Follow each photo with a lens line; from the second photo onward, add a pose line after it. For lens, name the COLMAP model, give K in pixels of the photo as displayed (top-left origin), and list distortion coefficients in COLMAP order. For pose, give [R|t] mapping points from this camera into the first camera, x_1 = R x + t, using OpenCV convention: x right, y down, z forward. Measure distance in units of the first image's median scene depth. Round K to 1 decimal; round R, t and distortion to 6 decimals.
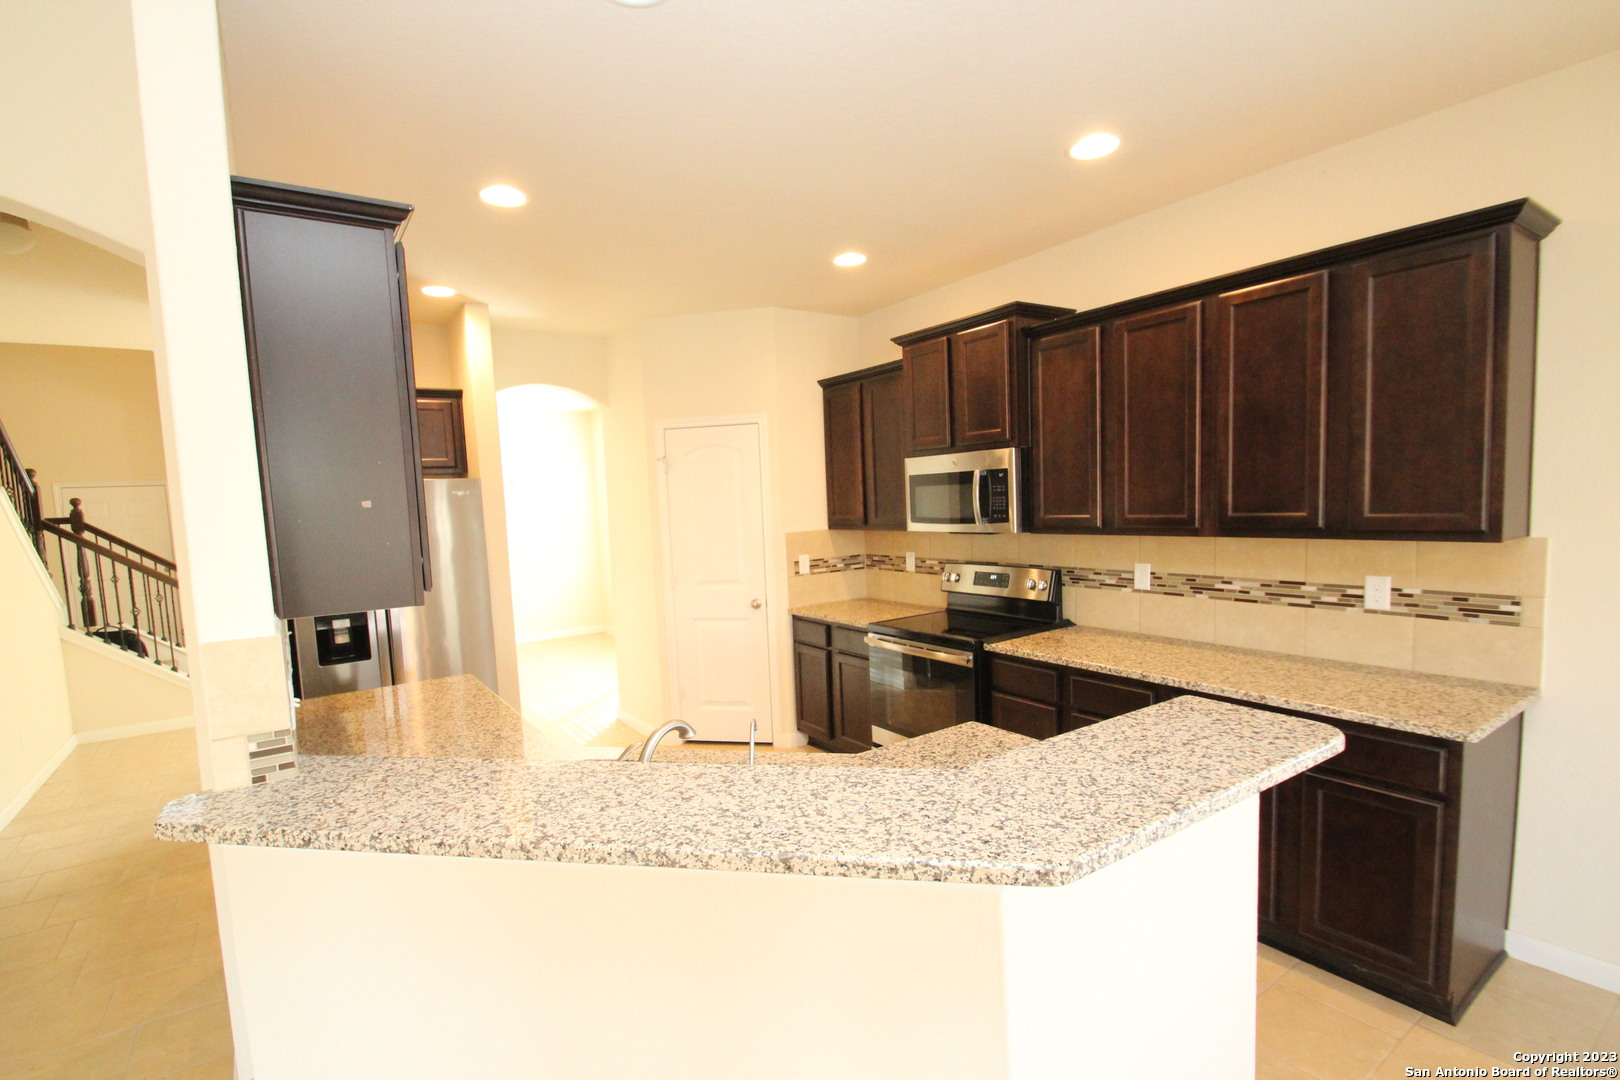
lens RADIAL K [[748.4, 0, 804.1], [0, 748.4, 559.0], [0, 0, 1]] dist [0.004759, 0.000097]
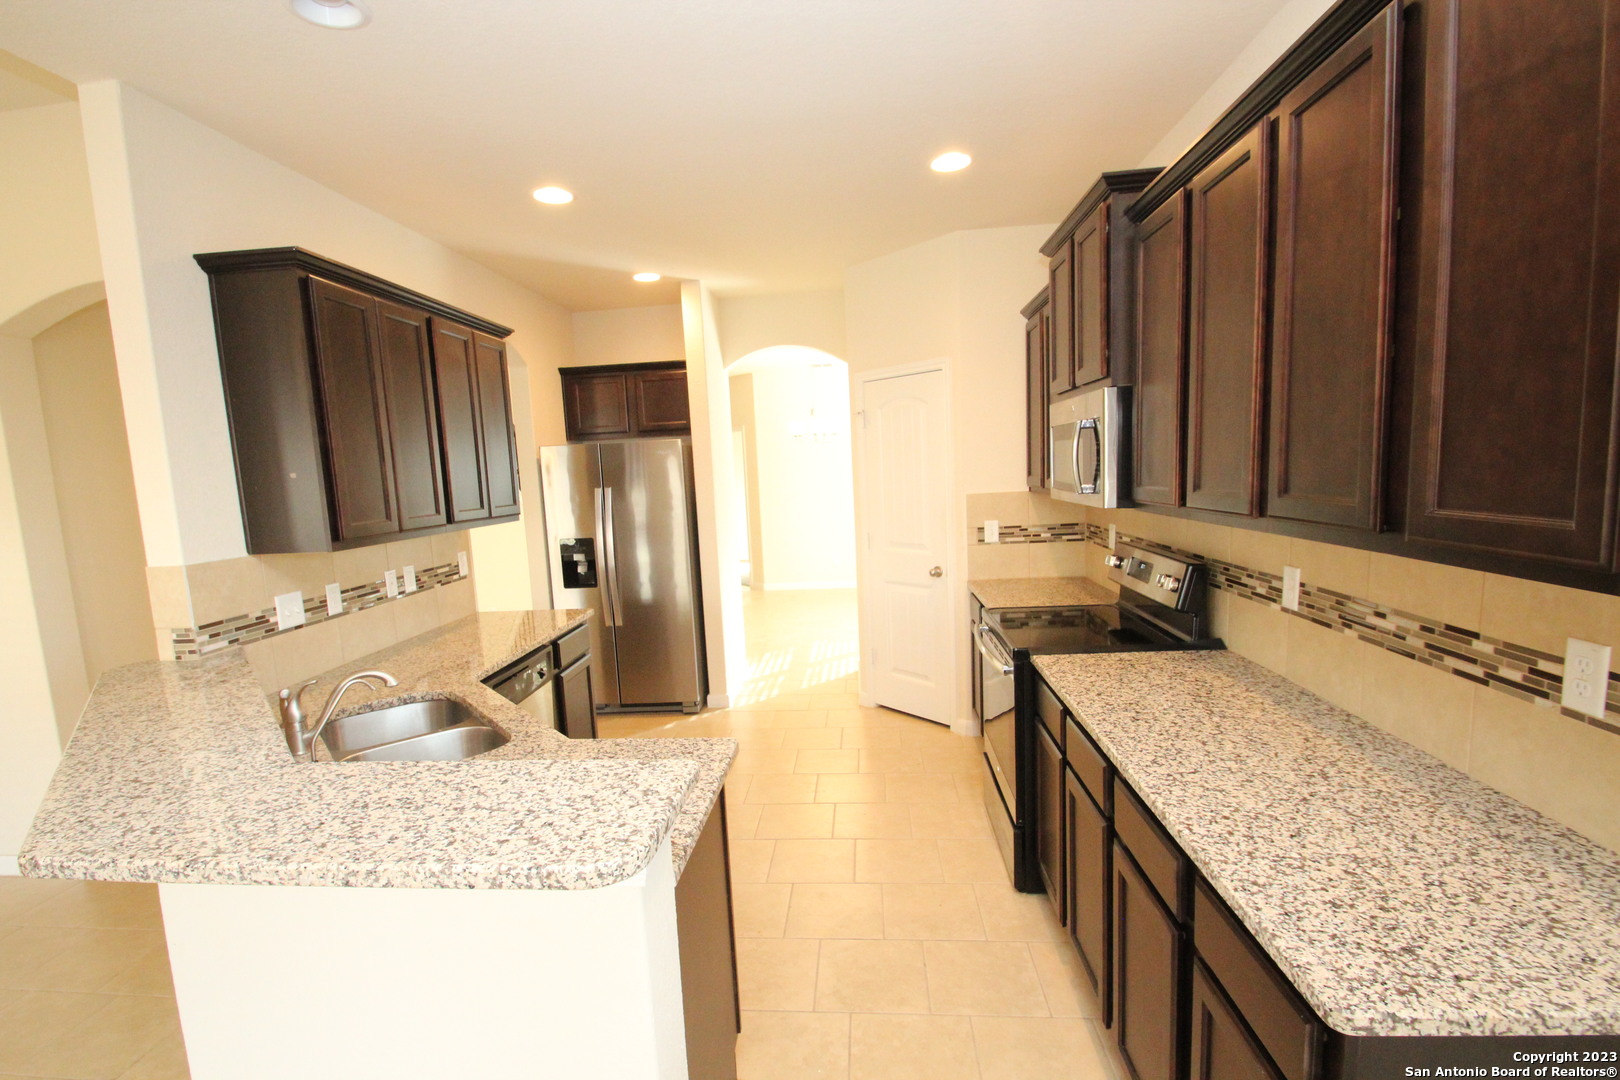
lens RADIAL K [[755.1, 0, 805.8], [0, 755.1, 562.2], [0, 0, 1]] dist [0.010046, -0.012336]
pose [[0.772593, 0.085610, -0.629103, 0.603410], [-0.036580, 0.995224, 0.090510, -0.044633], [0.633847, -0.046915, 0.772034, 0.302686]]
